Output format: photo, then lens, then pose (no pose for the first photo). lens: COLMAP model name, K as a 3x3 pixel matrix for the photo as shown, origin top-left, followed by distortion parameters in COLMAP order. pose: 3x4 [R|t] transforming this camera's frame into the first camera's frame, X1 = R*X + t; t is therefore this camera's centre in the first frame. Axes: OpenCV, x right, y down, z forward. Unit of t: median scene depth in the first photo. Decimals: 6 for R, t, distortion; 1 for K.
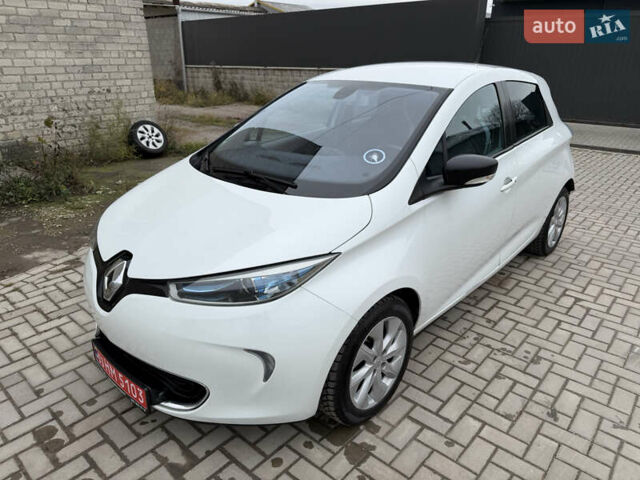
lens RADIAL K [[452.1, 0, 320.9], [0, 452.1, 237.3], [0, 0, 1]] dist [0.005237, -0.007186]
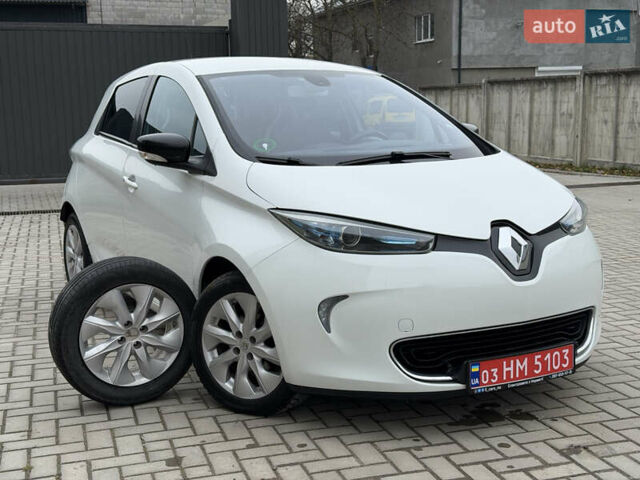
lens RADIAL K [[880.4, 0, 322.6], [0, 880.4, 241.1], [0, 0, 1]] dist [0.124336, -0.064387]
pose [[0.310946, -0.153804, 0.937900, -1.658322], [0.367392, 0.929562, 0.030633, -0.084503], [-0.876548, 0.335051, 0.345550, 0.536131]]
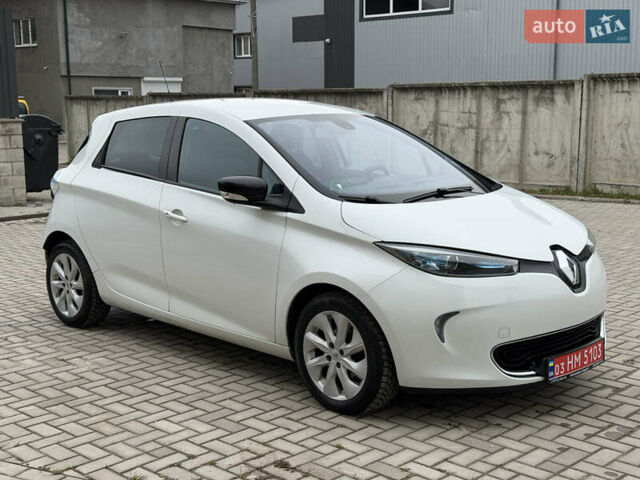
lens RADIAL K [[880.4, 0, 322.6], [0, 880.4, 241.1], [0, 0, 1]] dist [0.124336, -0.064387]
pose [[0.050970, -0.160970, 0.985642, -2.011121], [0.378540, 0.916398, 0.130086, -0.369934], [-0.924181, 0.366474, 0.107642, 0.975476]]
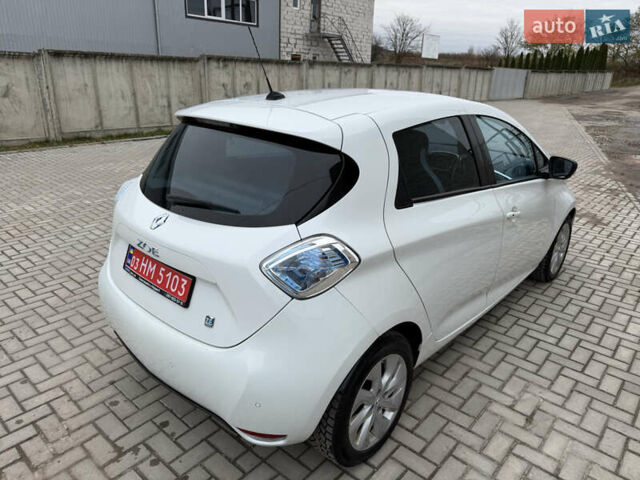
lens RADIAL K [[452.1, 0, 320.9], [0, 452.1, 237.3], [0, 0, 1]] dist [0.005237, -0.007186]
pose [[-0.999385, -0.031320, -0.015747, 0.426137], [-0.033864, 0.746397, 0.664639, -0.934075], [-0.009063, 0.664764, -0.746999, 2.310586]]
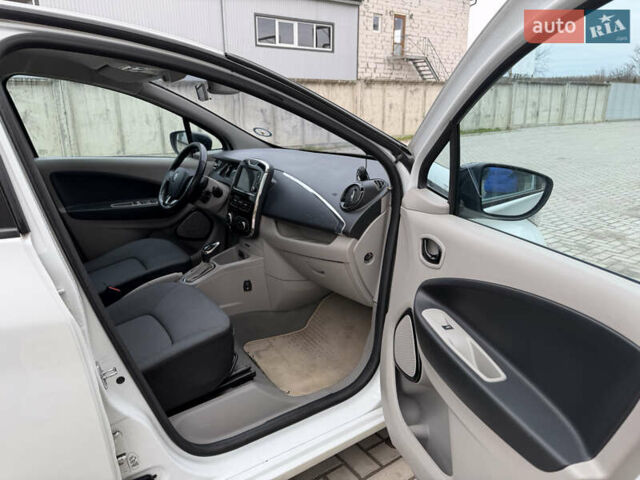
lens RADIAL K [[455.3, 0, 318.4], [0, 455.3, 238.9], [0, 0, 1]] dist [-0.000183, -0.010210]
pose [[-0.972024, -0.063816, 0.226045, -0.251155], [0.089794, 0.788317, 0.608682, -0.554517], [-0.217039, 0.611951, -0.760533, 1.709347]]
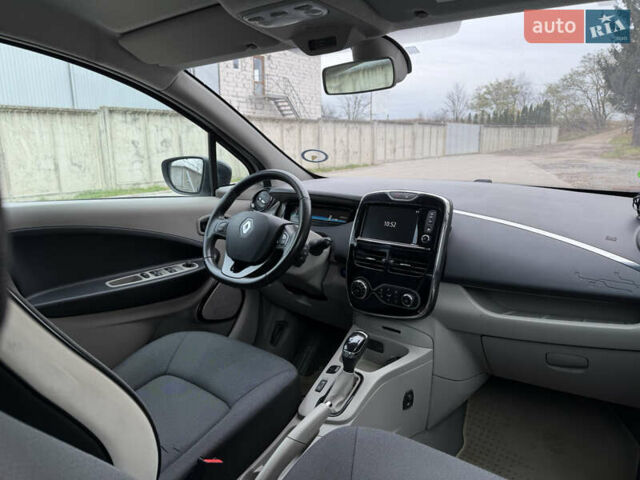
lens RADIAL K [[447.1, 0, 322.0], [0, 447.1, 241.4], [0, 0, 1]] dist [0.100327, -0.156425]
pose [[-0.995707, 0.022264, -0.089840, 0.154556], [-0.031805, 0.829232, 0.558000, -0.421934], [0.086922, 0.558462, -0.824964, 1.482257]]
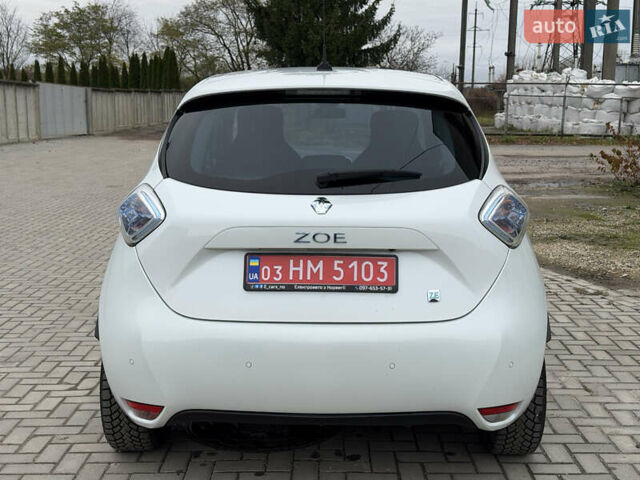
lens RADIAL K [[880.4, 0, 322.6], [0, 880.4, 241.1], [0, 0, 1]] dist [0.124336, -0.064387]
pose [[-0.748179, 0.088882, -0.657517, 1.457683], [-0.251349, 0.879159, 0.404849, -0.885325], [0.614046, 0.468166, -0.635428, 2.511089]]
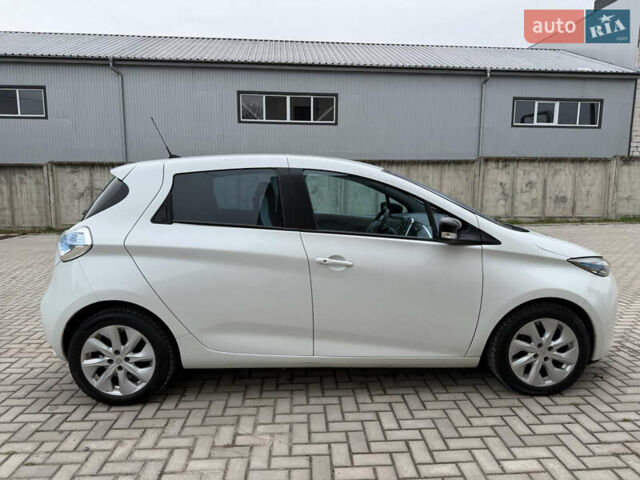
lens RADIAL K [[445.2, 0, 317.2], [0, 445.2, 238.0], [0, 0, 1]] dist [0.062220, -0.086032]
pose [[-0.699027, -0.098348, 0.708300, -0.746271], [0.261075, 0.887026, 0.380821, -0.747303], [-0.665734, 0.451123, -0.594379, 2.104829]]
